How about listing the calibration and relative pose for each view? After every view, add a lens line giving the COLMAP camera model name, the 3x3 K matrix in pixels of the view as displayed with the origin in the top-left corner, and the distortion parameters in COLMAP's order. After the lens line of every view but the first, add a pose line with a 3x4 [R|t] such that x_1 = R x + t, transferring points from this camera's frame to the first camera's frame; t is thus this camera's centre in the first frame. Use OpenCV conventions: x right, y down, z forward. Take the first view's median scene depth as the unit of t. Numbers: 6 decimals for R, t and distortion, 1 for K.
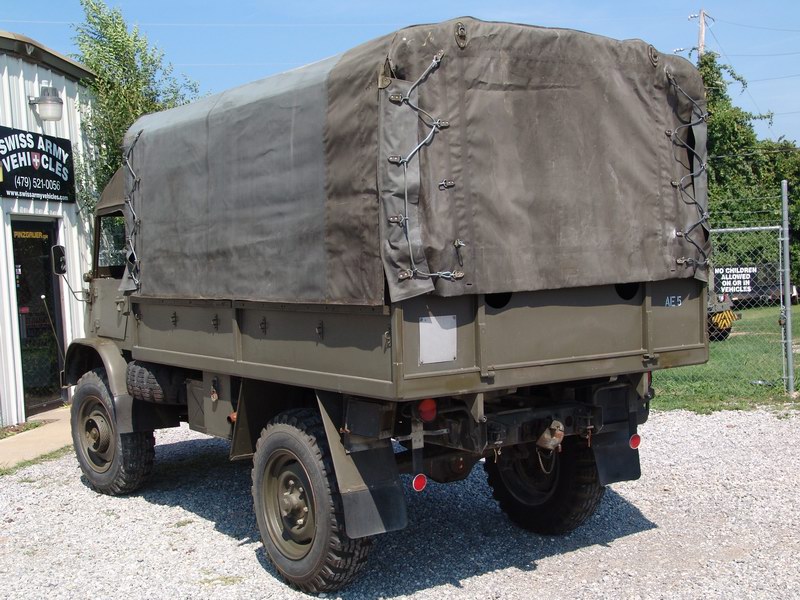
lens RADIAL K [[1055.1, 0, 402.9], [0, 1055.1, 301.0], [0, 0, 1]] dist [0.023037, 0.000000]
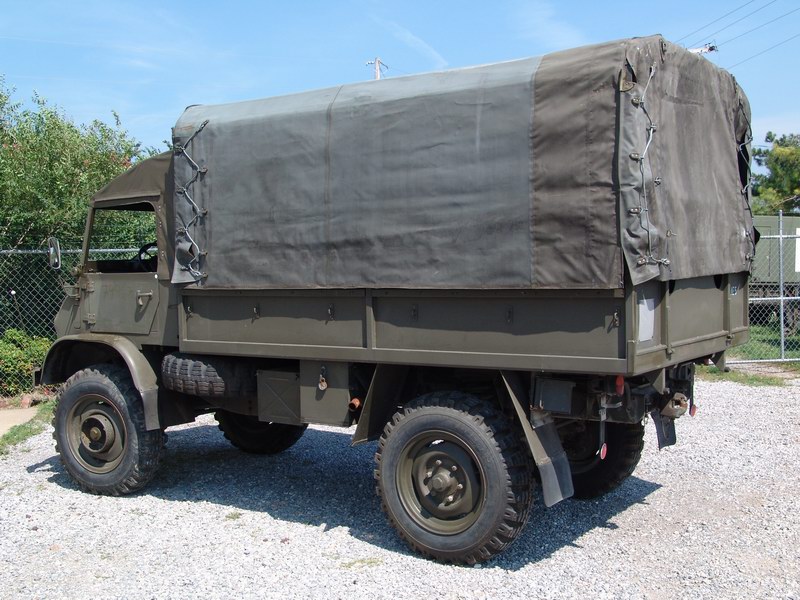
lens RADIAL K [[954.5, 0, 401.9], [0, 954.5, 299.7], [0, 0, 1]] dist [-0.009596, 0.000000]
pose [[0.937708, 0.000014, 0.347424, -0.493511], [0.004415, 0.999919, -0.011958, 0.022947], [-0.347396, 0.012747, 0.937632, 0.128417]]
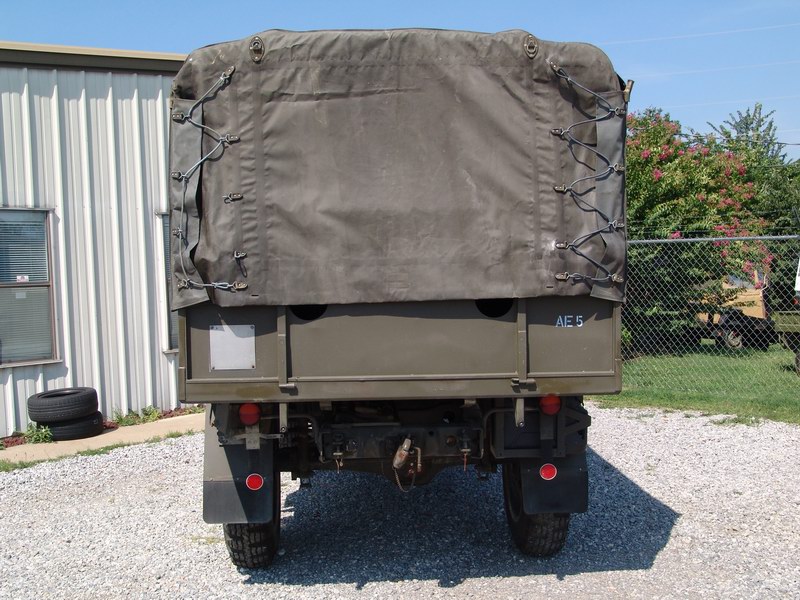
lens RADIAL K [[919.1, 0, 402.8], [0, 919.1, 299.9], [0, 0, 1]] dist [-0.012096, 0.000000]
pose [[0.850302, 0.045135, -0.524357, 0.569903], [-0.034060, 0.998946, 0.030755, -0.038425], [0.525192, -0.008291, 0.850943, 0.284619]]
